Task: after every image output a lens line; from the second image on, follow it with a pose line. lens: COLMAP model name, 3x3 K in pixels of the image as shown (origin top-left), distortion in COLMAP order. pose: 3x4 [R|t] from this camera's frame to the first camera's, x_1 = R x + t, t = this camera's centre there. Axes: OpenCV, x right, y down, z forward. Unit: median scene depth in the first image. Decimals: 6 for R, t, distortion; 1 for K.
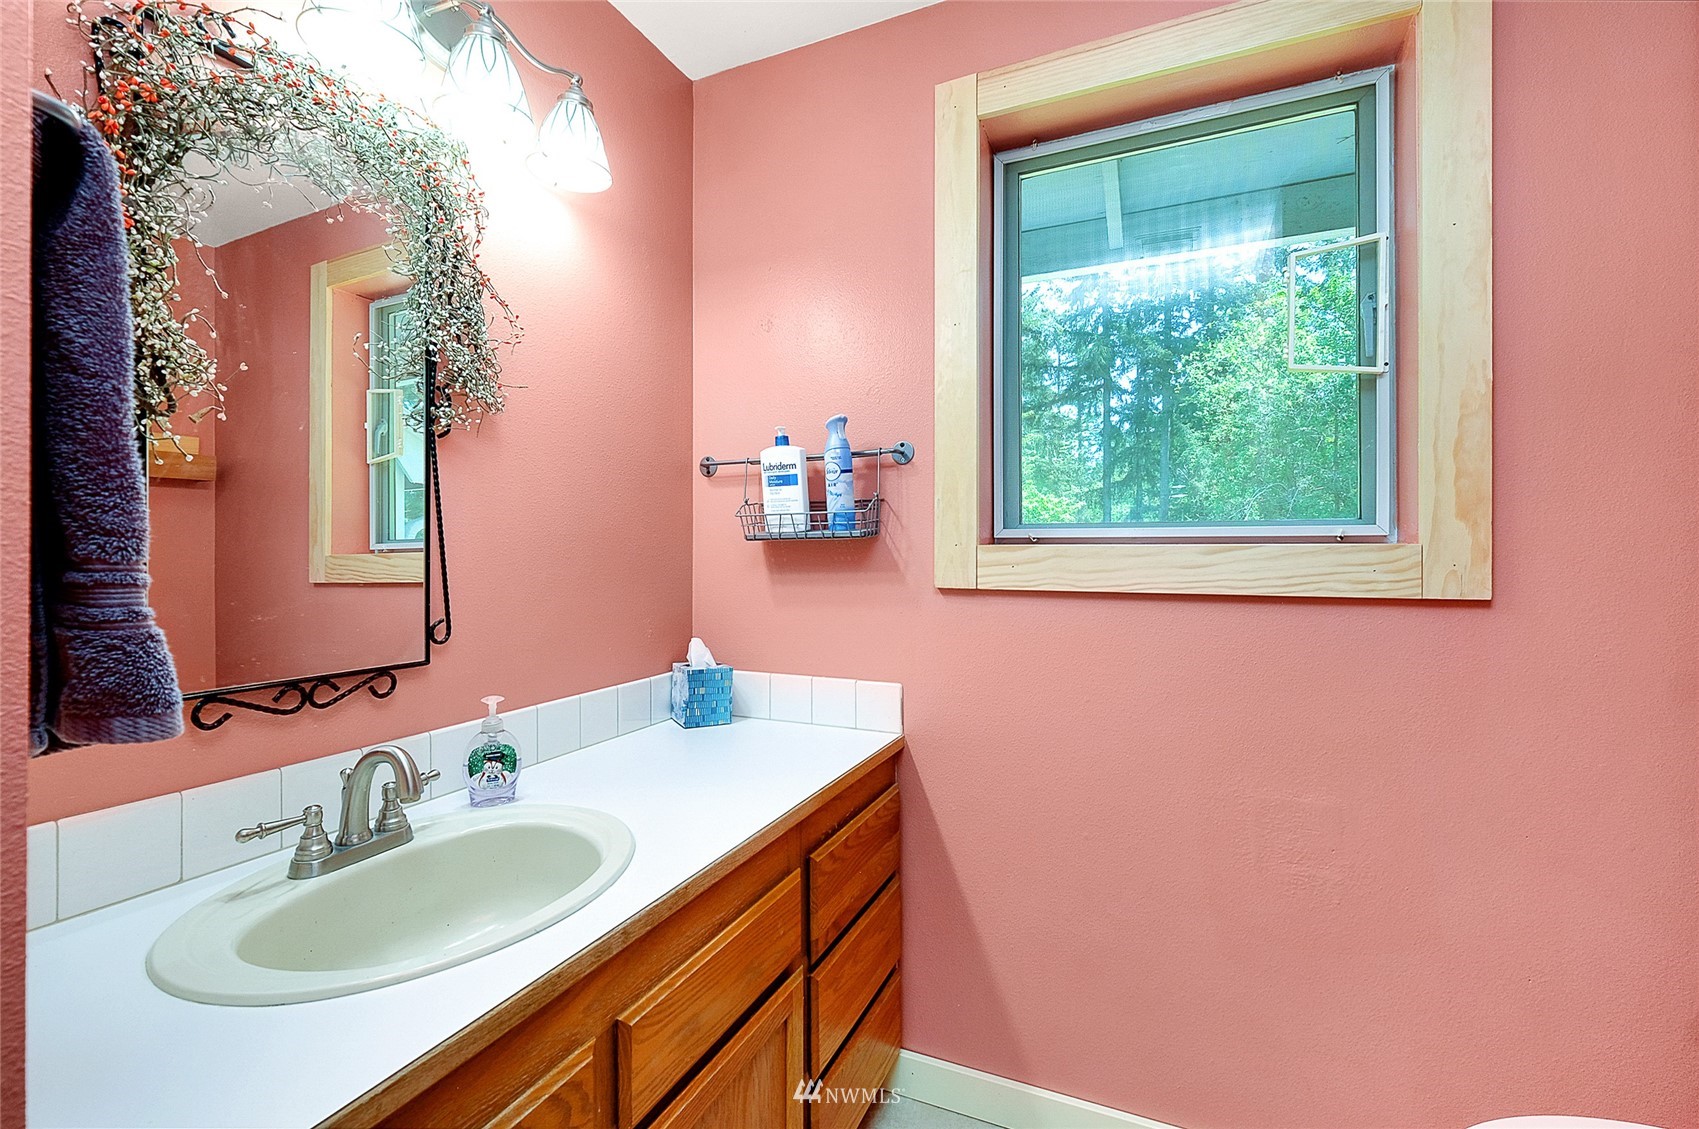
lens RADIAL K [[748.4, 0, 848.0], [0, 748.4, 563.7], [0, 0, 1]] dist [-0.007472, 0.000158]
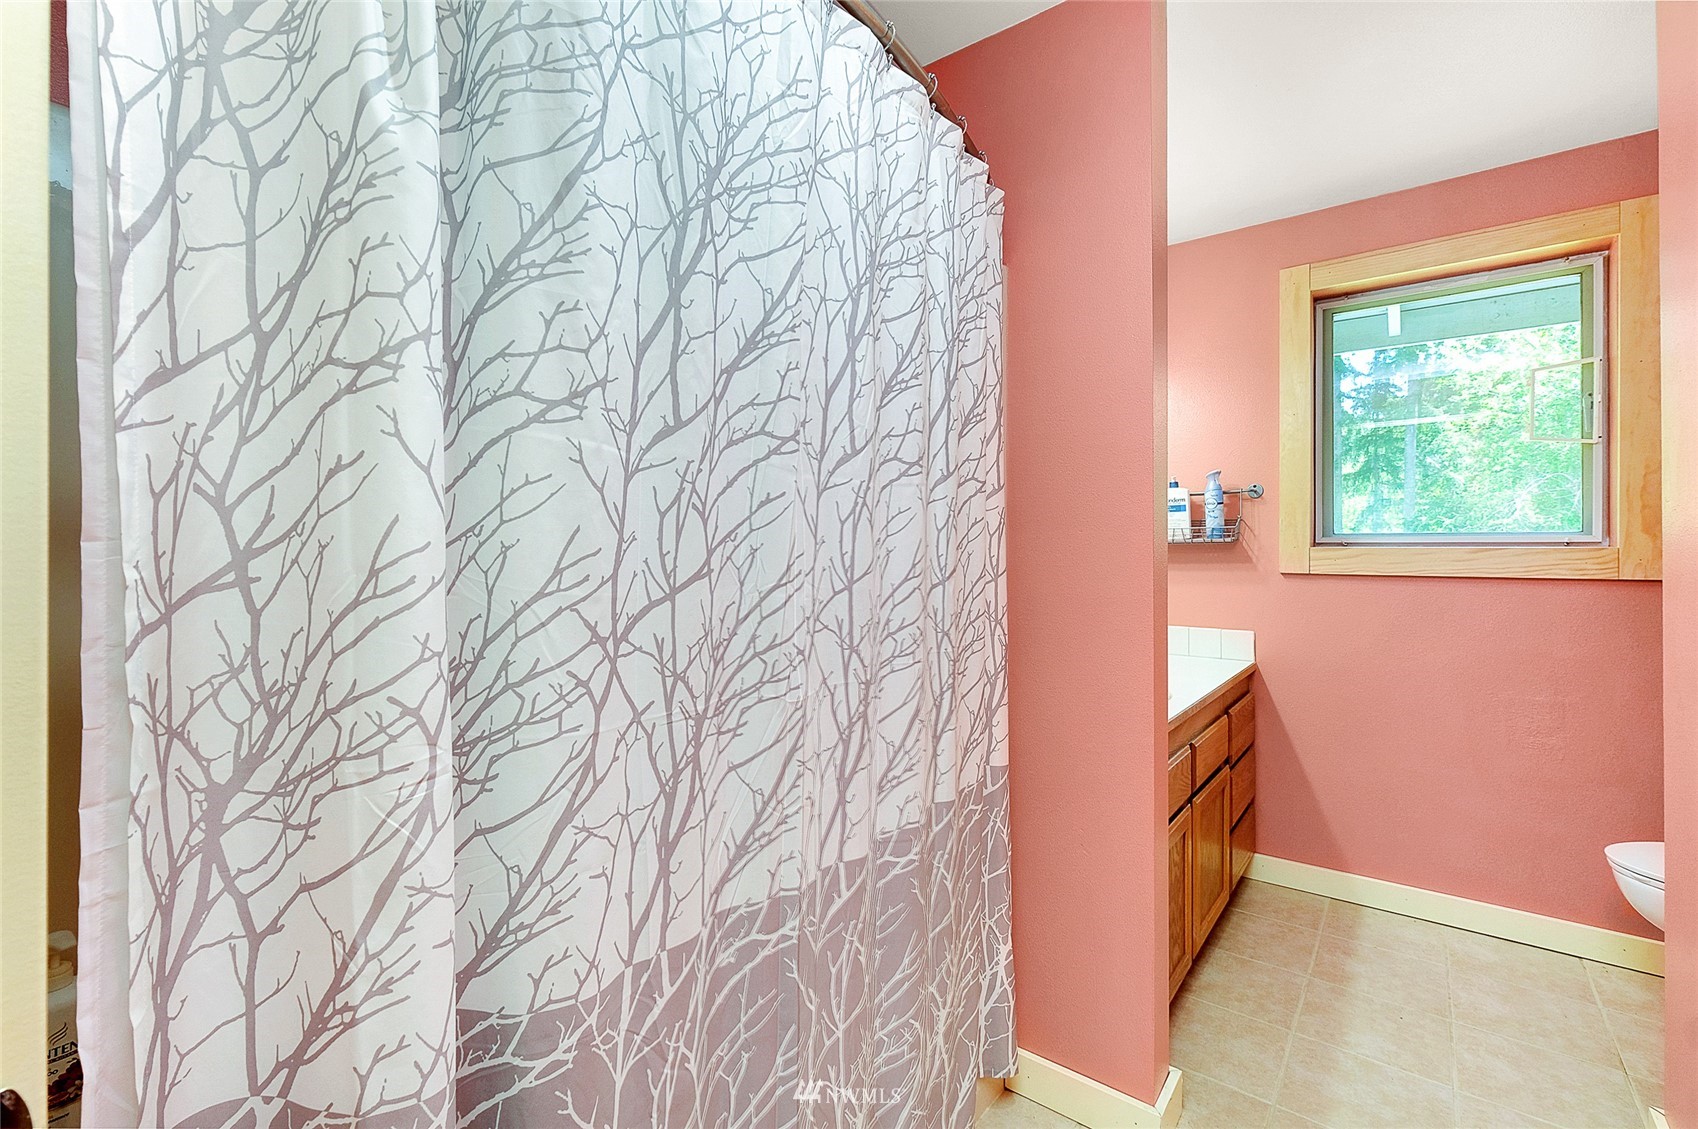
lens RADIAL K [[748.0, 0, 845.6], [0, 748.0, 556.3], [0, 0, 1]] dist [-0.007472, 0.000158]
pose [[0.969716, 0.003899, -0.244203, -0.401985], [-0.005800, 0.999958, -0.007063, 0.011938], [0.244165, 0.008266, 0.969698, -0.816960]]
